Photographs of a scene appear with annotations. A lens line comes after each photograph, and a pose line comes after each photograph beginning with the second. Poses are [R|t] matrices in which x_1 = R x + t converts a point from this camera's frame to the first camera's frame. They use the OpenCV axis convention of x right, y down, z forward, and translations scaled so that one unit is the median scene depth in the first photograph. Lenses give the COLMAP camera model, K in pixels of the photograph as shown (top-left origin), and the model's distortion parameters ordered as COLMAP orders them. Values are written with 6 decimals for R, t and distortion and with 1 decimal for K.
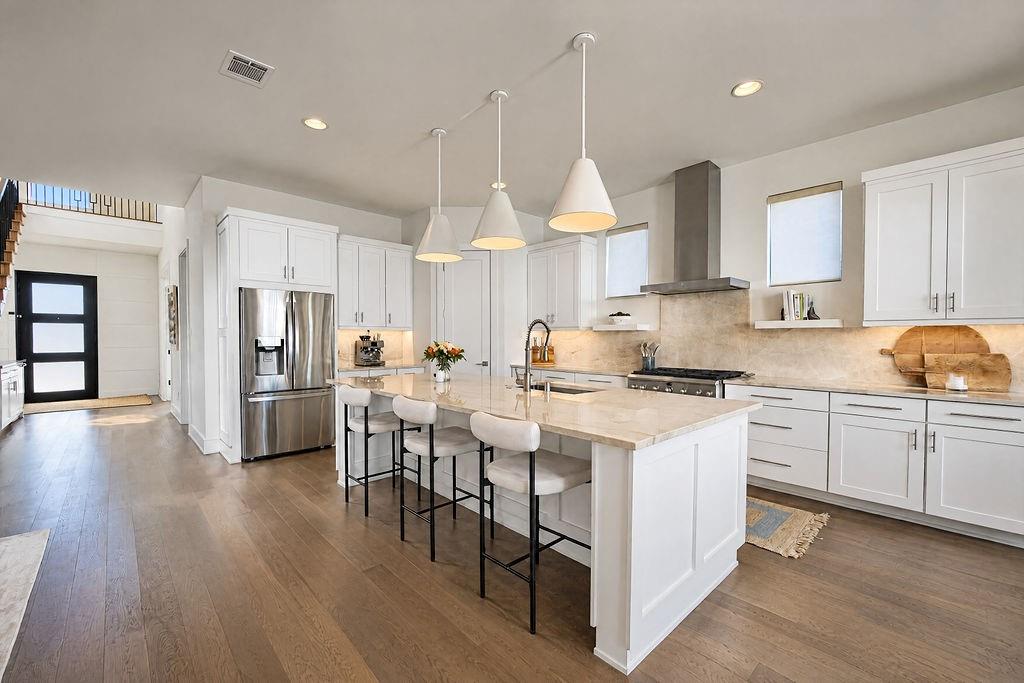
lens RADIAL K [[424.6, 0, 514.3], [0, 424.6, 345.4], [0, 0, 1]] dist [-0.002860, -0.000720]
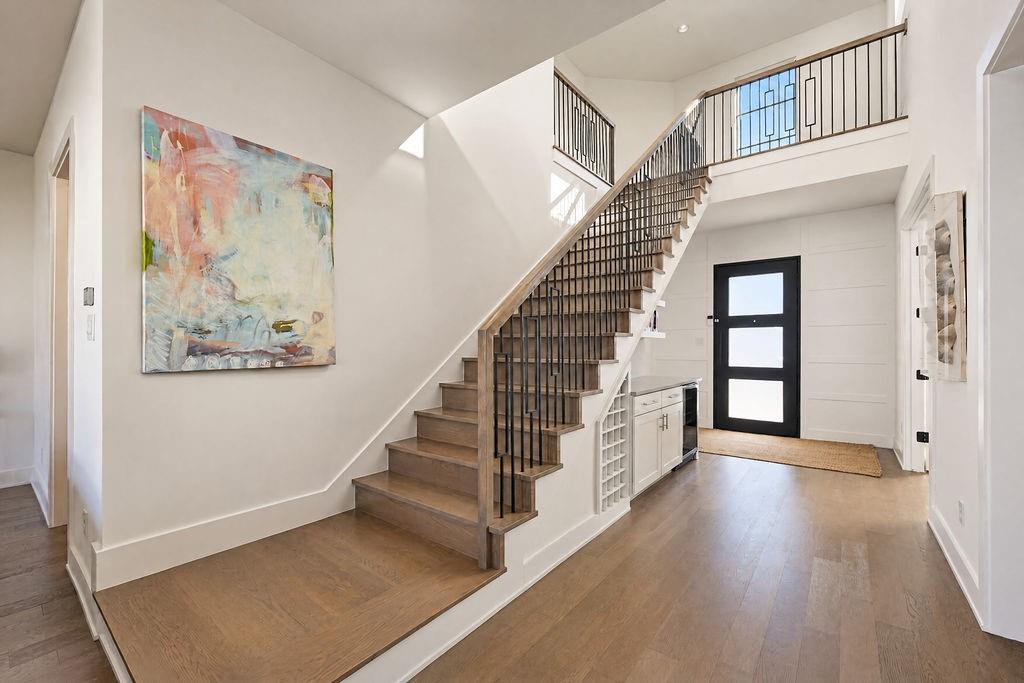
lens RADIAL K [[424.6, 0, 514.3], [0, 424.6, 345.4], [0, 0, 1]] dist [-0.002860, -0.000720]
pose [[0.155220, -0.006626, -0.987858, -0.409152], [-0.017827, 0.999796, -0.009507, -0.006619], [0.987719, 0.019086, 0.155070, 0.468059]]
